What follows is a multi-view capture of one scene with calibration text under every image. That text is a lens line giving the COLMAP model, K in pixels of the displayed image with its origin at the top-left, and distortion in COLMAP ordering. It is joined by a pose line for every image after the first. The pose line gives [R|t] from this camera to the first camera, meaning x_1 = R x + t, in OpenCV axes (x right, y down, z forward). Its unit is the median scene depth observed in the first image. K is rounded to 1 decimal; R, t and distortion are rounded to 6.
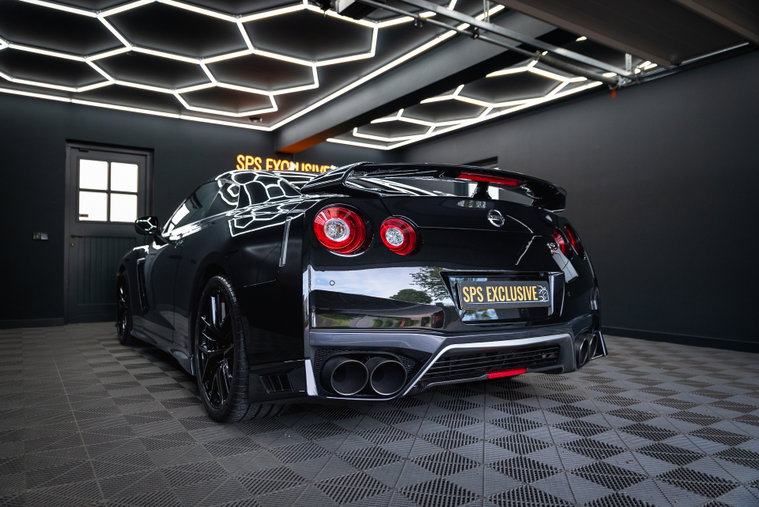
lens RADIAL K [[544.0, 0, 379.5], [0, 544.0, 253.5], [0, 0, 1]] dist [-0.010329, 0.003728]
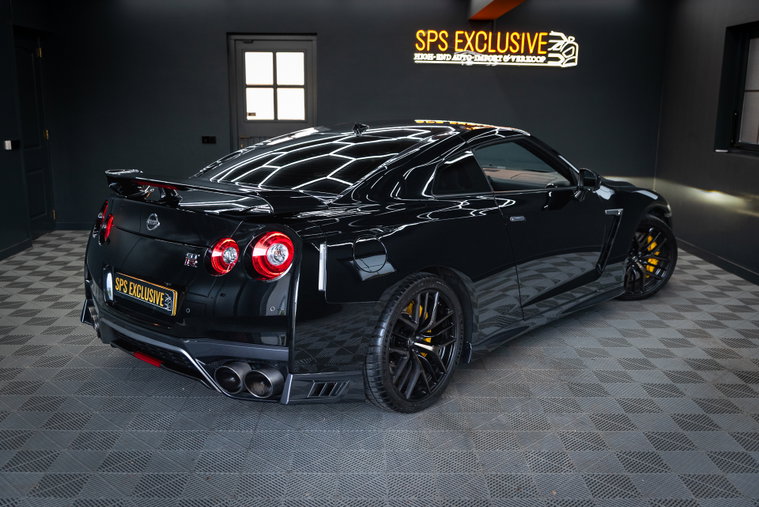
lens RADIAL K [[753.3, 0, 379.5], [0, 753.3, 253.5], [0, 0, 1]] dist [0.002262, 0.002527]
pose [[0.842656, 0.113089, -0.526443, 0.336683], [0.006275, 0.975567, 0.219614, -0.116309], [0.538416, -0.188363, 0.821357, 0.012992]]
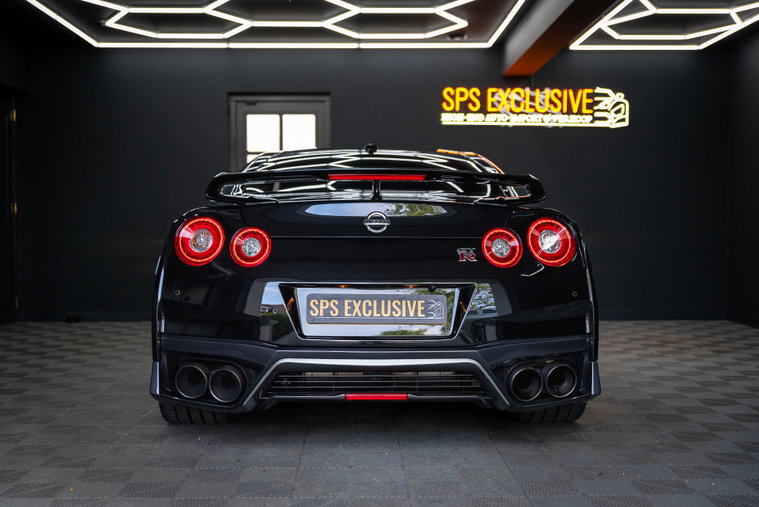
lens RADIAL K [[977.3, 0, 379.5], [0, 977.3, 253.5], [0, 0, 1]] dist [0.004727, 0.001565]
pose [[0.846005, 0.009962, -0.533082, 0.370476], [0.016123, 0.998890, 0.044254, -0.029433], [0.532931, -0.046034, 0.844906, -0.118378]]
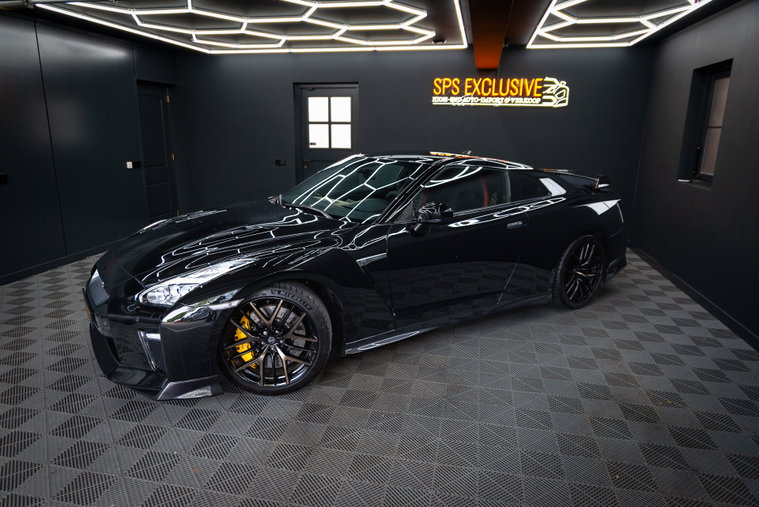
lens RADIAL K [[505.9, 0, 379.5], [0, 505.9, 253.5], [0, 0, 1]] dist [0.002065, 0.001778]
pose [[0.709995, 0.173131, -0.682592, 0.394184], [0.006848, 0.967564, 0.252533, -0.116001], [0.704173, -0.183972, 0.685780, 0.254422]]
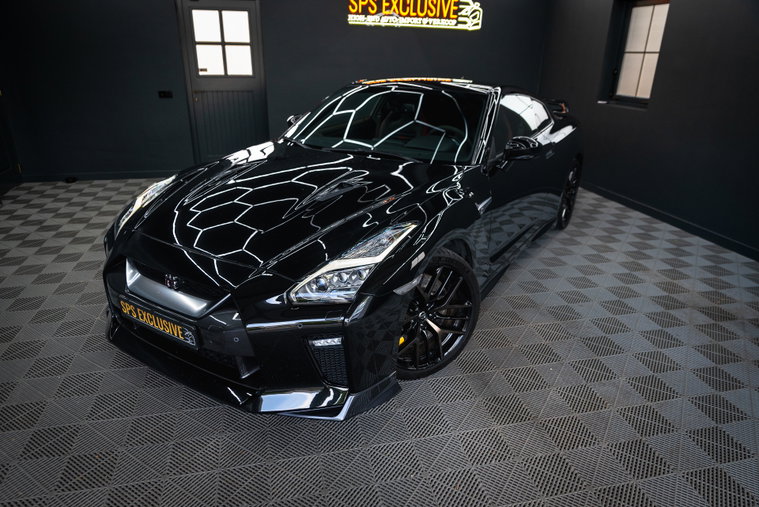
lens RADIAL K [[500.7, 0, 379.5], [0, 500.7, 253.5], [0, 0, 1]] dist [0.000896, -0.001643]
pose [[0.936941, 0.140794, -0.319871, 0.120762], [-0.005398, 0.920982, 0.389567, -0.118325], [0.349445, -0.363274, 0.863667, 0.162250]]
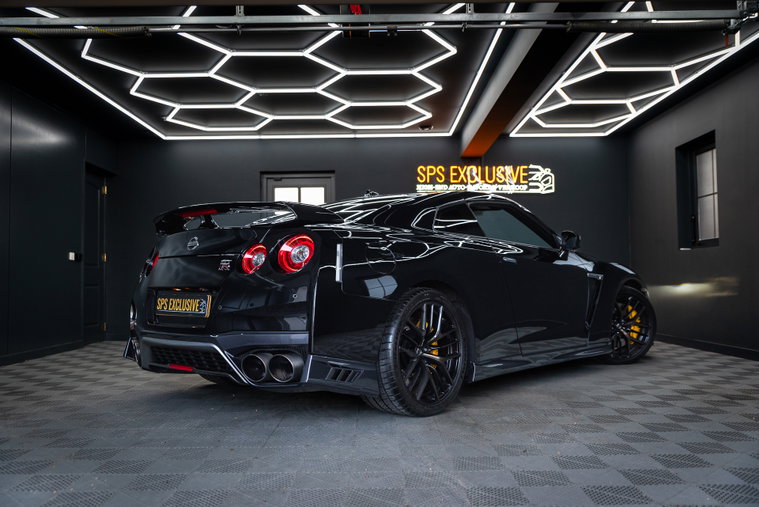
lens RADIAL K [[663.4, 0, 379.5], [0, 663.4, 253.5], [0, 0, 1]] dist [-0.006763, 0.000811]
pose [[0.834497, -0.038551, -0.549662, 0.344089], [0.026070, 0.999195, -0.030500, 0.004696], [0.550396, 0.011122, 0.834830, -0.000383]]
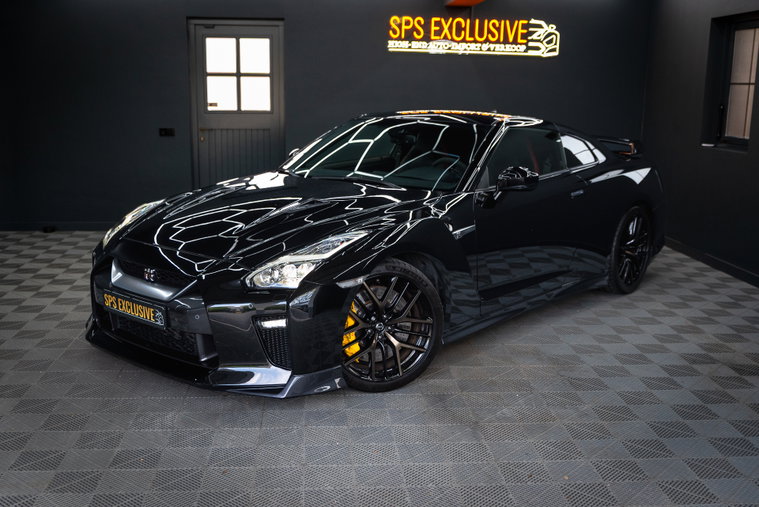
lens RADIAL K [[841.7, 0, 379.5], [0, 841.7, 253.5], [0, 0, 1]] dist [-0.012119, 0.008769]
pose [[0.875278, 0.103728, -0.472365, 0.332729], [-0.000386, 0.976877, 0.213800, -0.121477], [0.483620, -0.186952, 0.855080, -0.056164]]
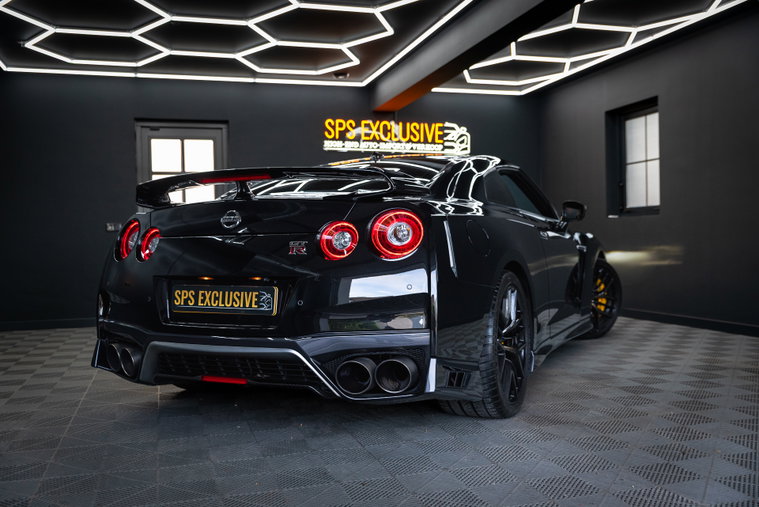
lens RADIAL K [[724.9, 0, 379.5], [0, 724.9, 253.5], [0, 0, 1]] dist [-0.005147, 0.017583]
pose [[0.957794, -0.019201, -0.286813, 0.142115], [0.030511, 0.998921, 0.035014, -0.015058], [0.285831, -0.042287, 0.957346, -0.042934]]
